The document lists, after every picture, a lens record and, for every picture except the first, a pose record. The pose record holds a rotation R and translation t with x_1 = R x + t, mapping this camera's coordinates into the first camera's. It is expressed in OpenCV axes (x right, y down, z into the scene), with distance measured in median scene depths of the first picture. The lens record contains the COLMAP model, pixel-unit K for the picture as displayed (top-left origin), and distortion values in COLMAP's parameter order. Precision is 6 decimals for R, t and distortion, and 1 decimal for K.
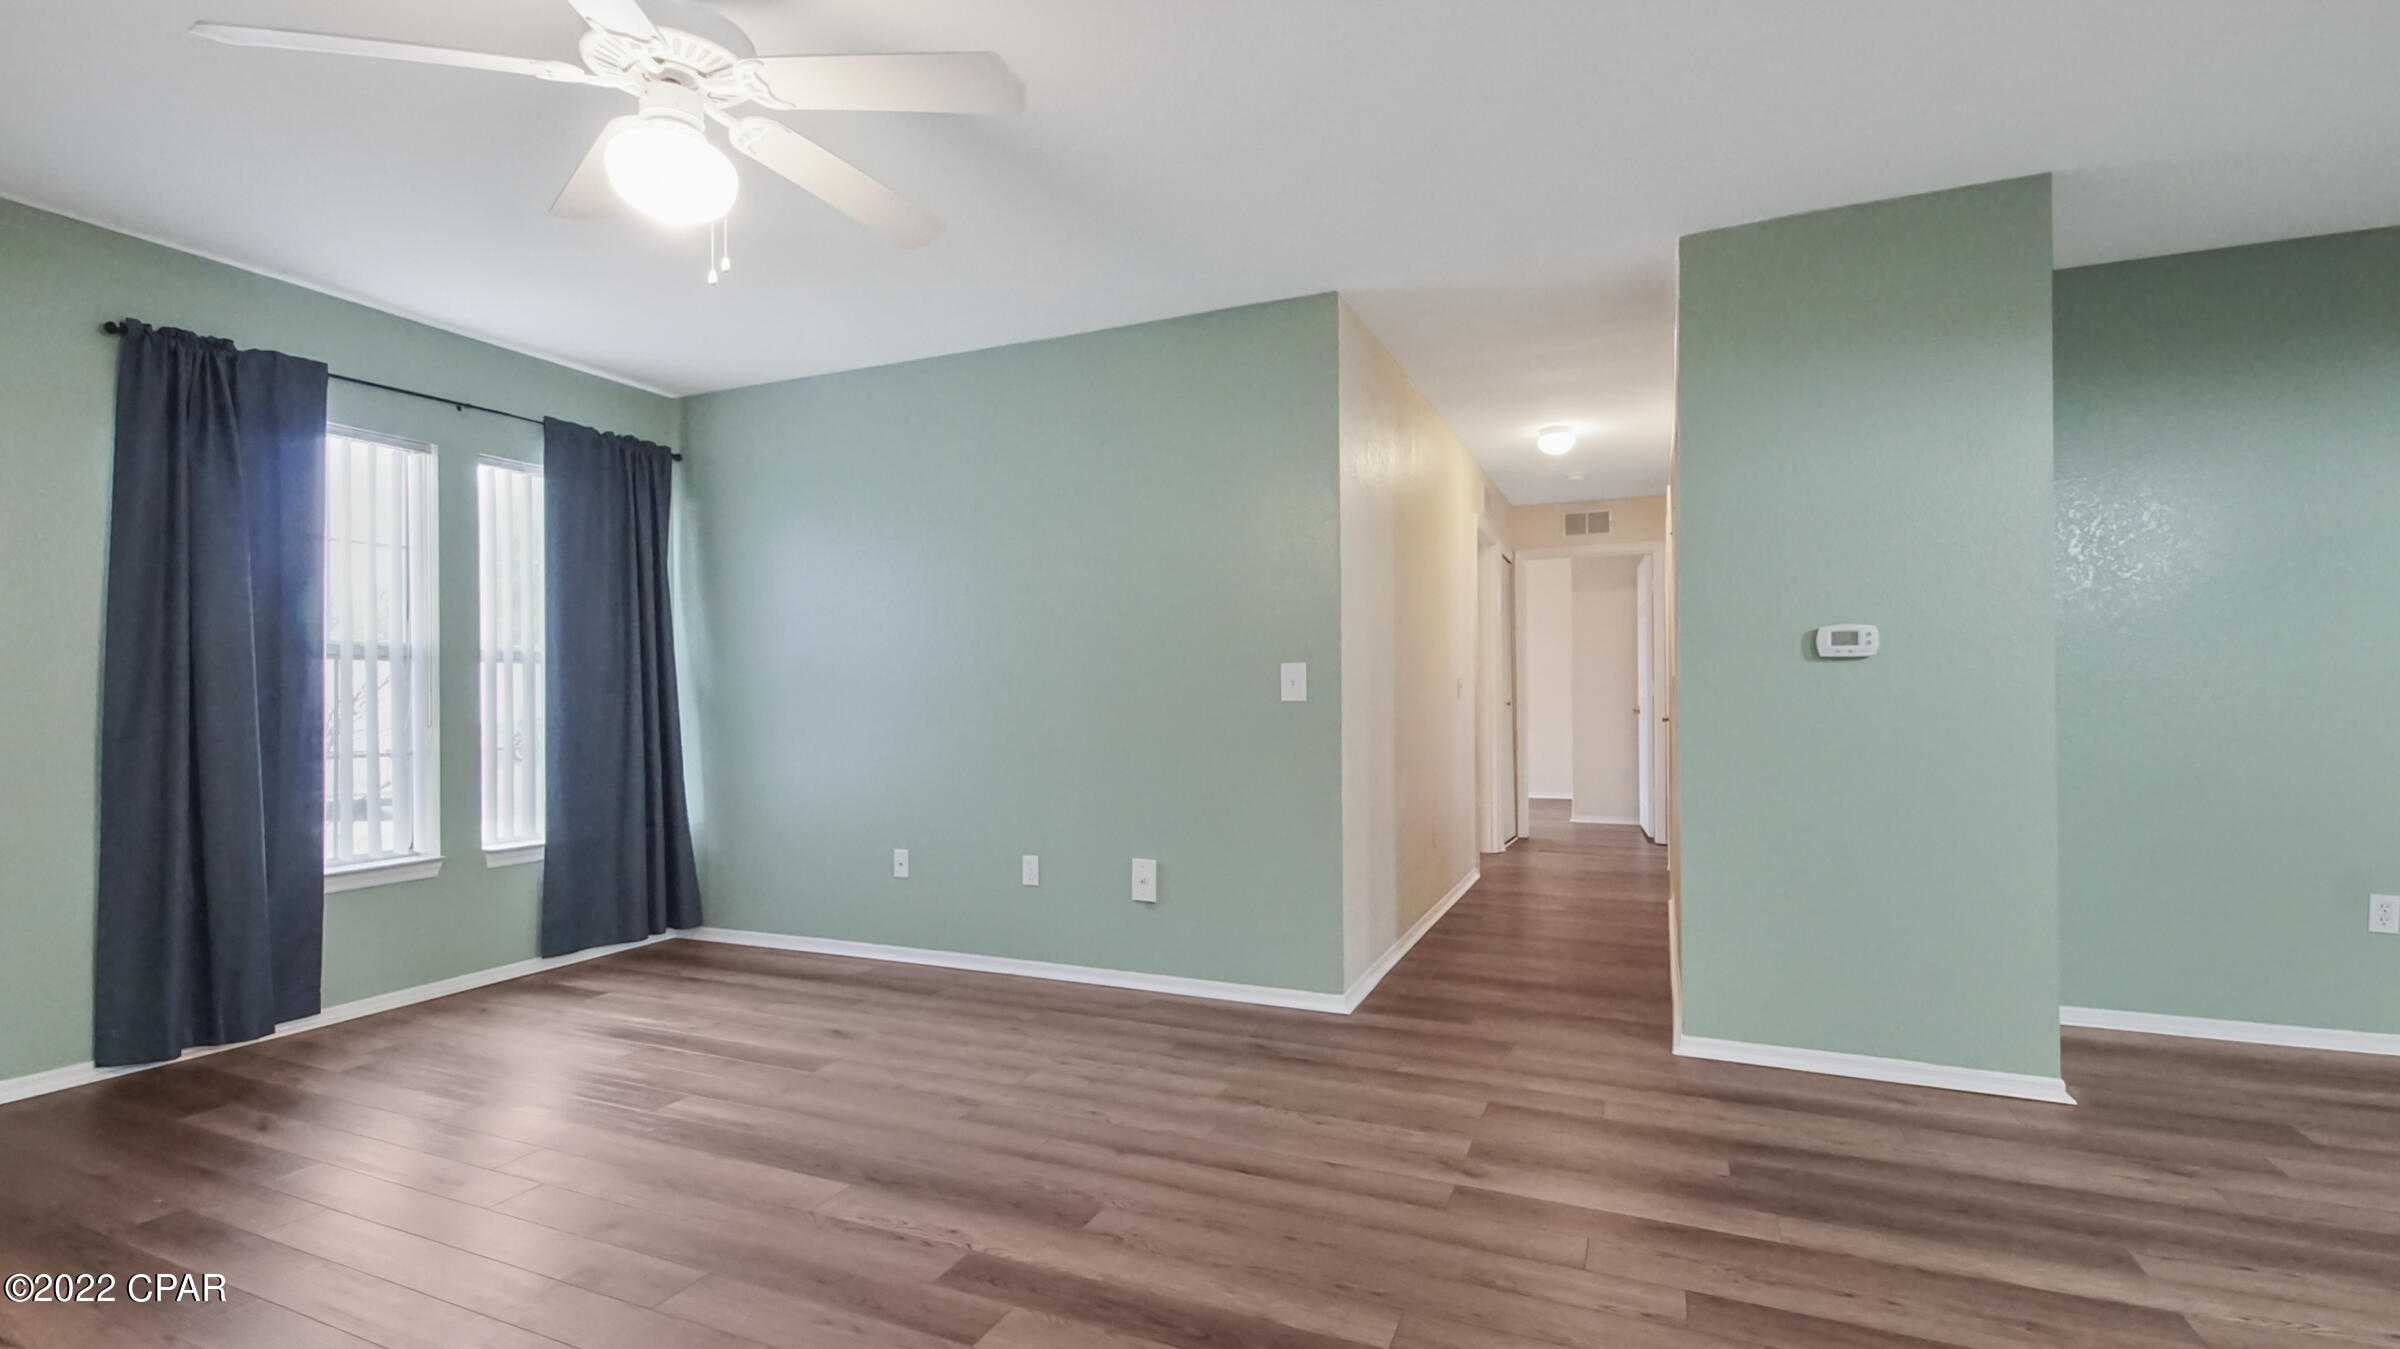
lens RADIAL K [[1059.4, 0, 1205.3], [0, 1059.4, 699.6], [0, 0, 1]] dist [0.034620, -0.023555]
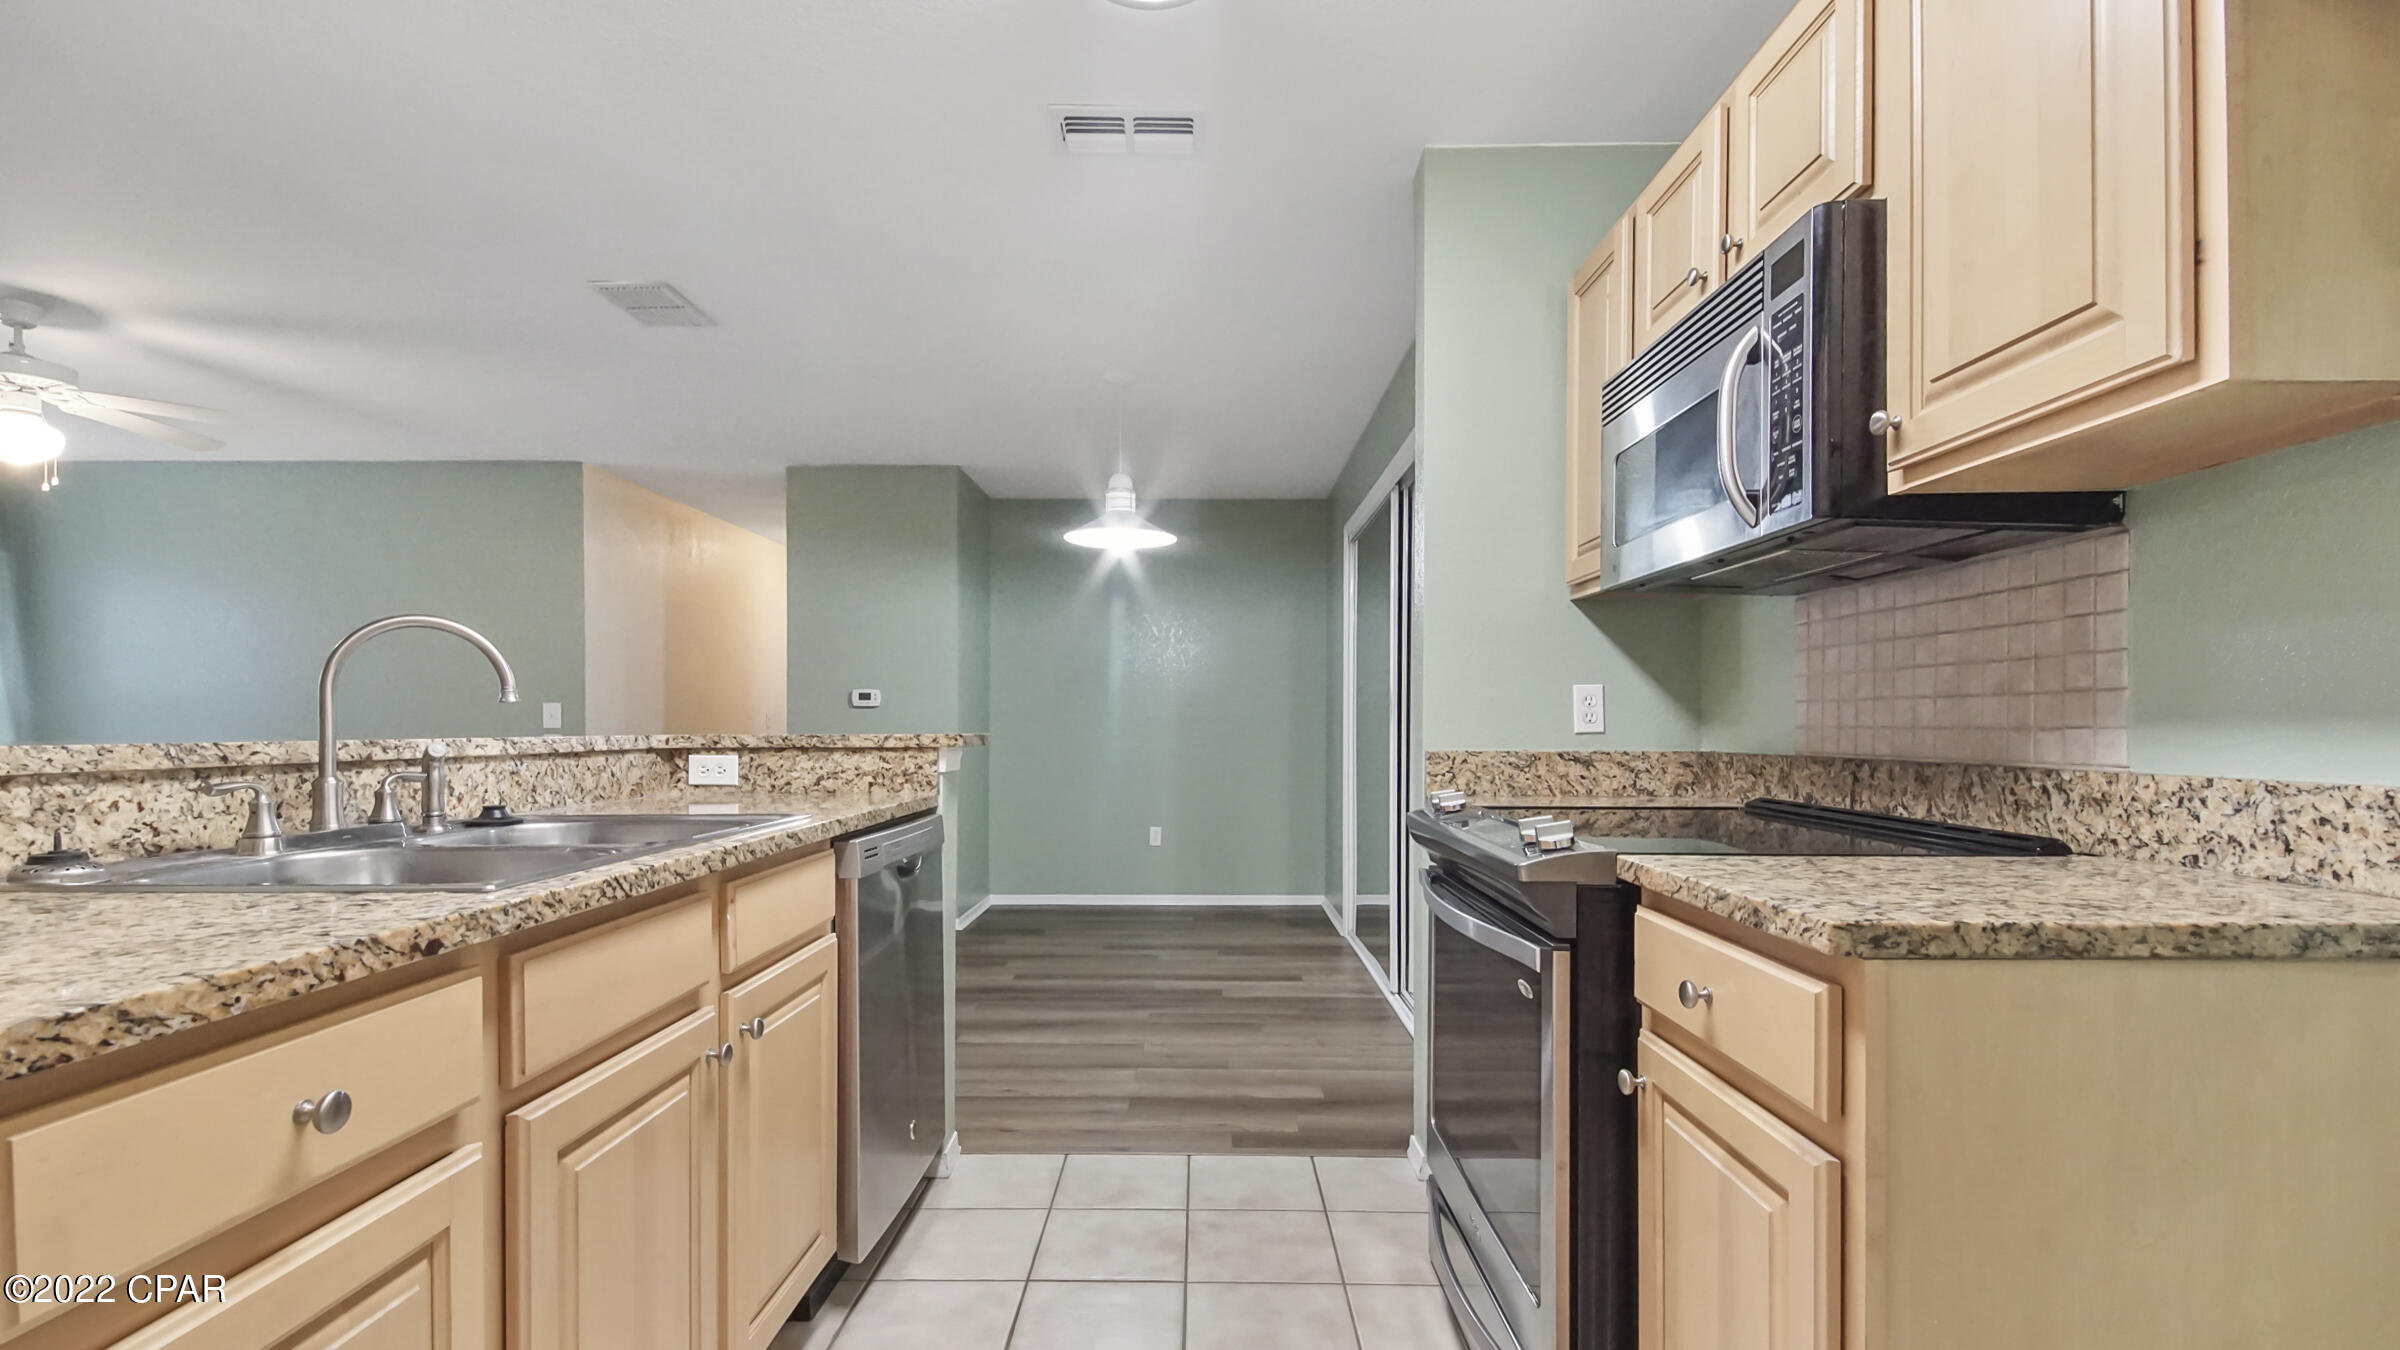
lens RADIAL K [[1059.4, 0, 1205.3], [0, 1059.4, 700.1], [0, 0, 1]] dist [0.034620, -0.023555]
pose [[0.914422, 0.017331, 0.404390, 0.413949], [-0.006536, 0.999585, -0.028062, -0.003379], [-0.404709, 0.023017, 0.914156, -0.975601]]
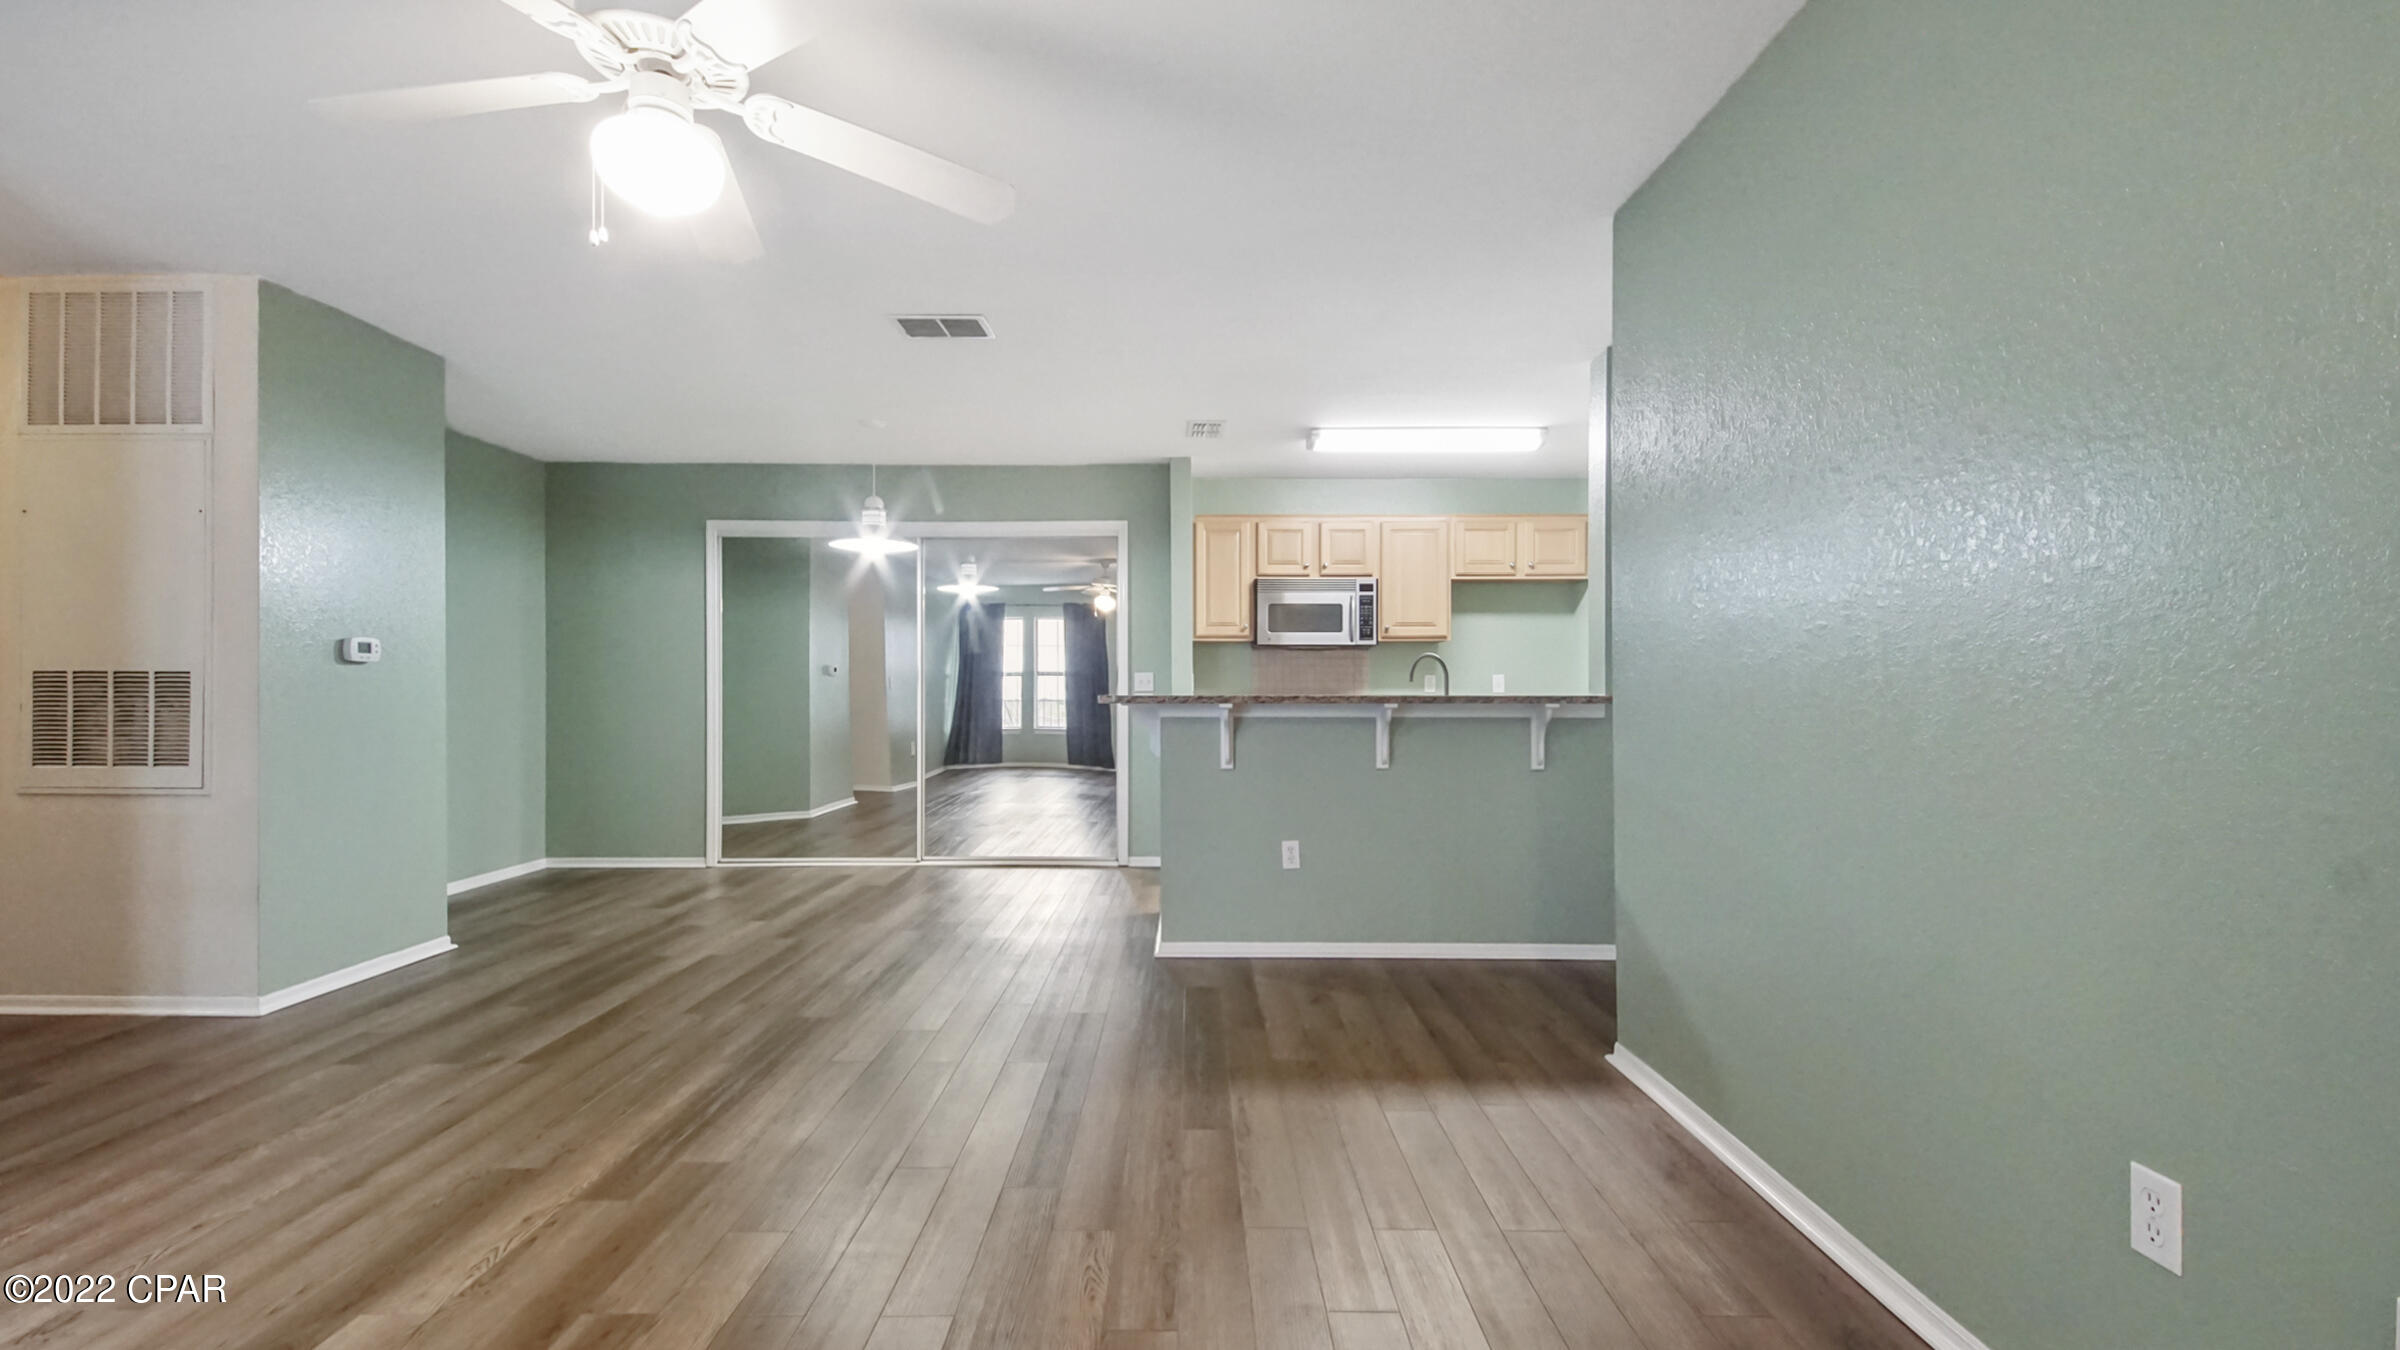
lens RADIAL K [[1055.0, 0, 1202.3], [0, 1055.0, 682.3], [0, 0, 1]] dist [0.001338, 0.000105]
pose [[-0.414344, 0.012717, 0.910031, -1.067384], [0.005577, 0.999919, -0.011434, 0.006411], [-0.910103, 0.000337, -0.414382, 0.631365]]
